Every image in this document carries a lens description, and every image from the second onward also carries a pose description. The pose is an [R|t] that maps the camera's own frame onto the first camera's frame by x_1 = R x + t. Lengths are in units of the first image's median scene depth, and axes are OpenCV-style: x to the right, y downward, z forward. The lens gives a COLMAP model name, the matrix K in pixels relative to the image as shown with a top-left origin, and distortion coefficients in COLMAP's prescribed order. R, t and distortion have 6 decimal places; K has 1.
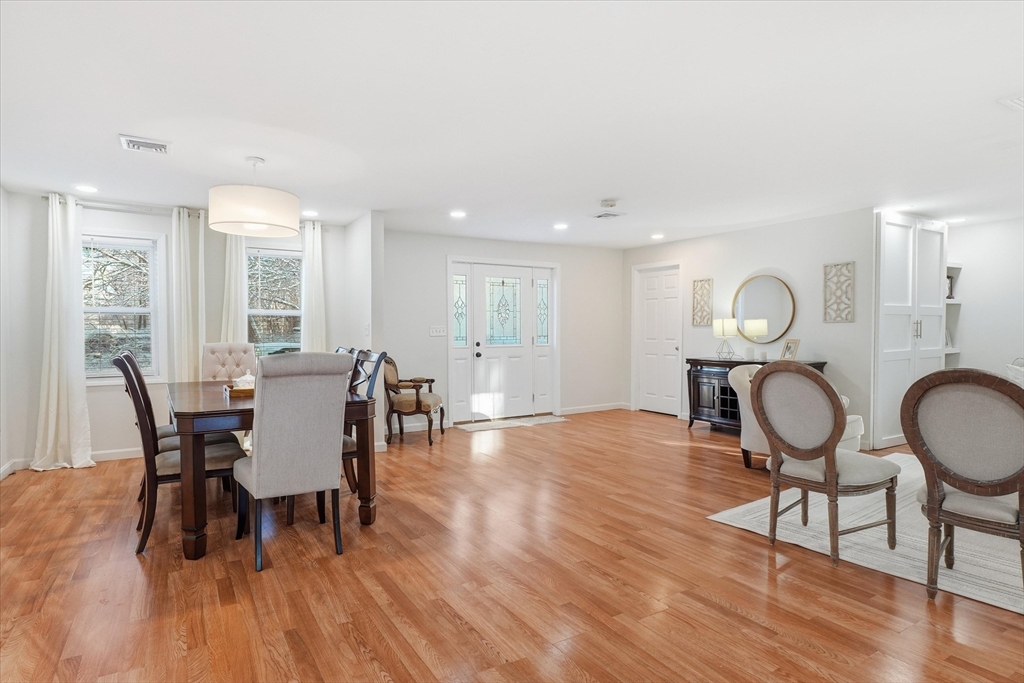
lens RADIAL K [[533.1, 0, 519.4], [0, 533.1, 336.2], [0, 0, 1]] dist [-0.001232, -0.000702]
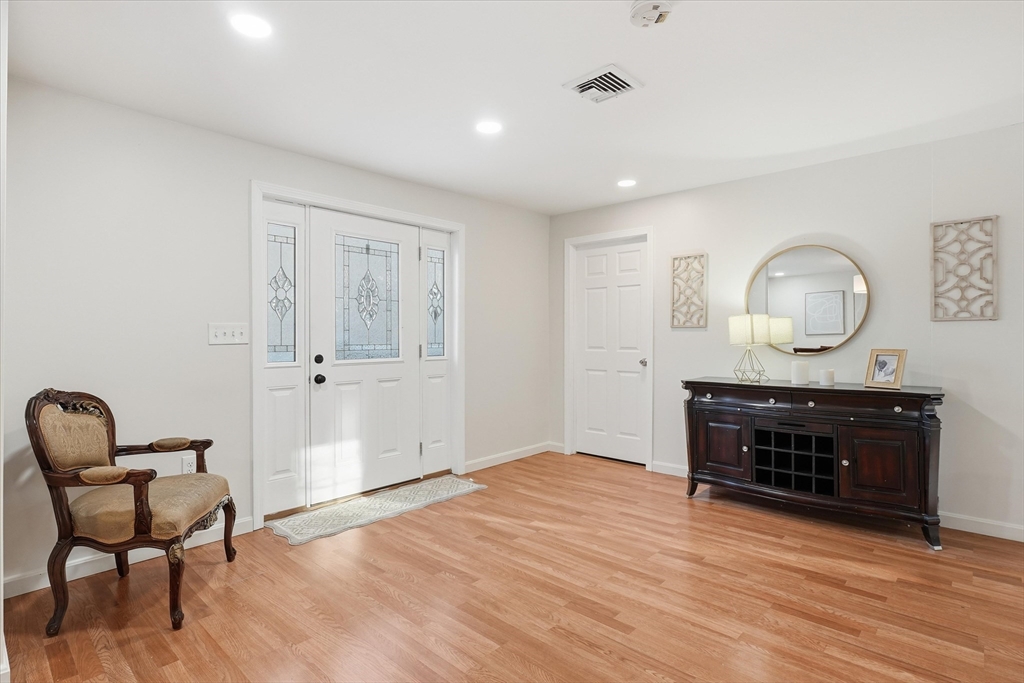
lens RADIAL K [[533.1, 0, 519.4], [0, 533.1, 336.2], [0, 0, 1]] dist [-0.001232, -0.000702]
pose [[0.967472, 0.002467, 0.252968, -0.018662], [0.000504, 0.999932, -0.011678, -0.001635], [-0.252979, 0.011426, 0.967404, 0.434190]]
